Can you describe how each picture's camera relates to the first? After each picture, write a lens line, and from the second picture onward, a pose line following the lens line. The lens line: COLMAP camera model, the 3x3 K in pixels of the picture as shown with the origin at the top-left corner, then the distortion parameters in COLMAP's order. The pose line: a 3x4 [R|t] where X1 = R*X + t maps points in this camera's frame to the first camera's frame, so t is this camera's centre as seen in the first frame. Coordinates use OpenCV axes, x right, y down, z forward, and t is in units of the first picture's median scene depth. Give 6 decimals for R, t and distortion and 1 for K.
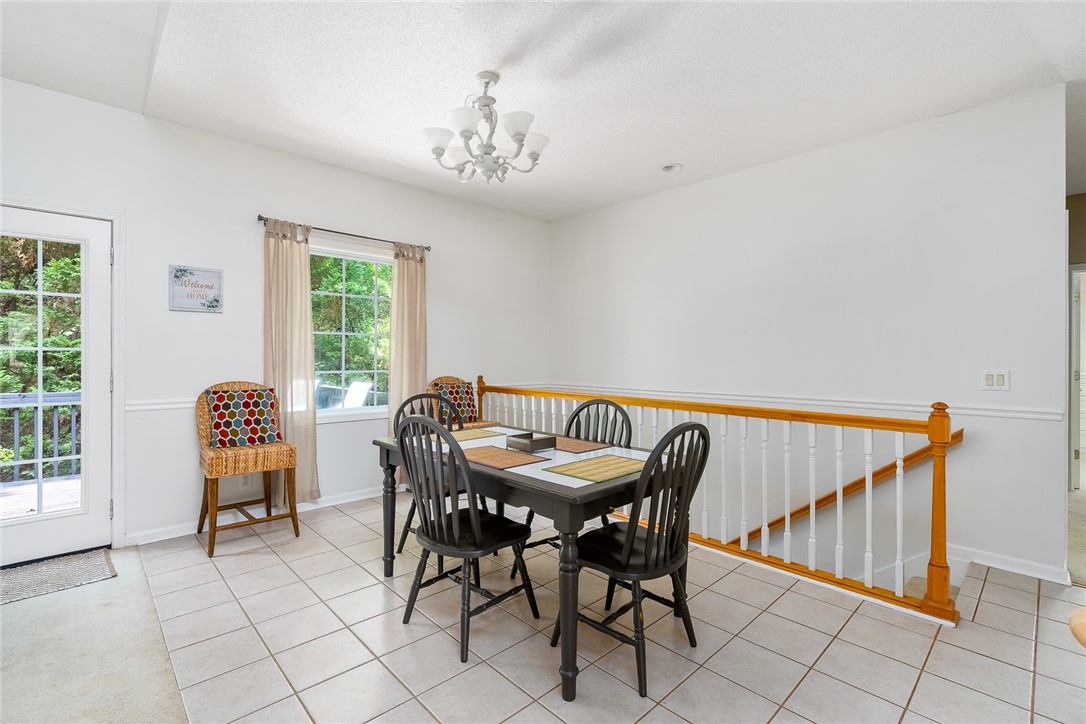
lens RADIAL K [[488.9, 0, 542.0], [0, 488.9, 356.0], [0, 0, 1]] dist [-0.002859, -0.000280]
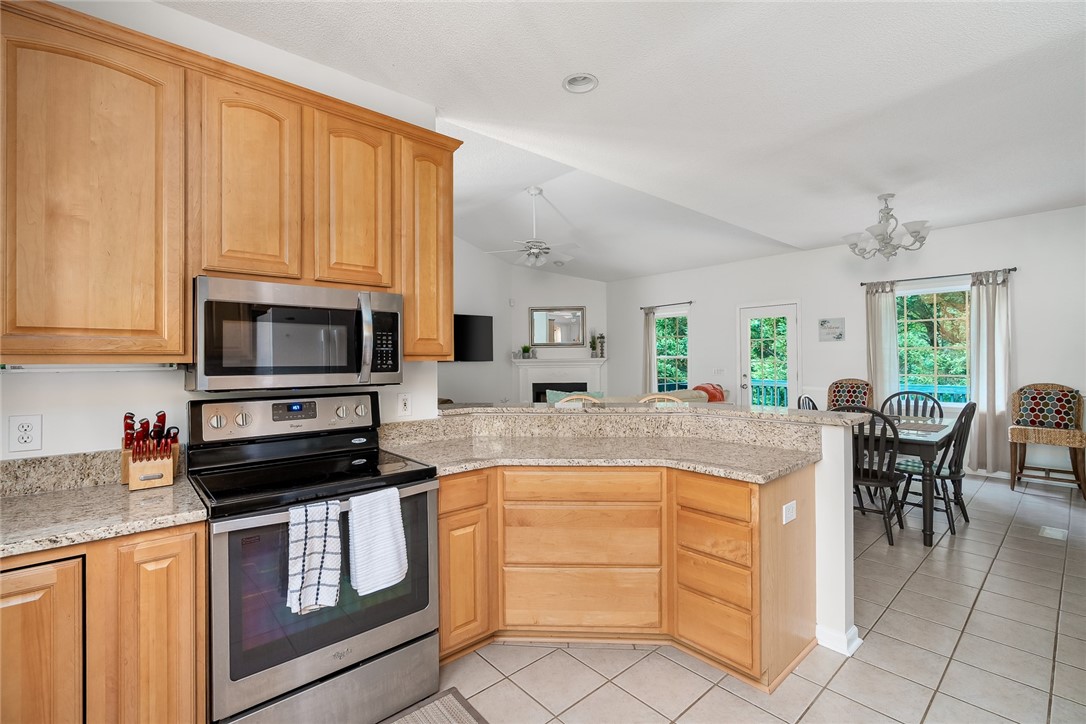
lens RADIAL K [[488.9, 0, 540.9], [0, 488.9, 357.2], [0, 0, 1]] dist [-0.002859, -0.000280]
pose [[-0.033722, -0.012026, -0.999359, 1.153630], [0.003719, 0.999919, -0.012158, -0.008723], [0.999424, -0.004127, -0.033675, -0.072011]]
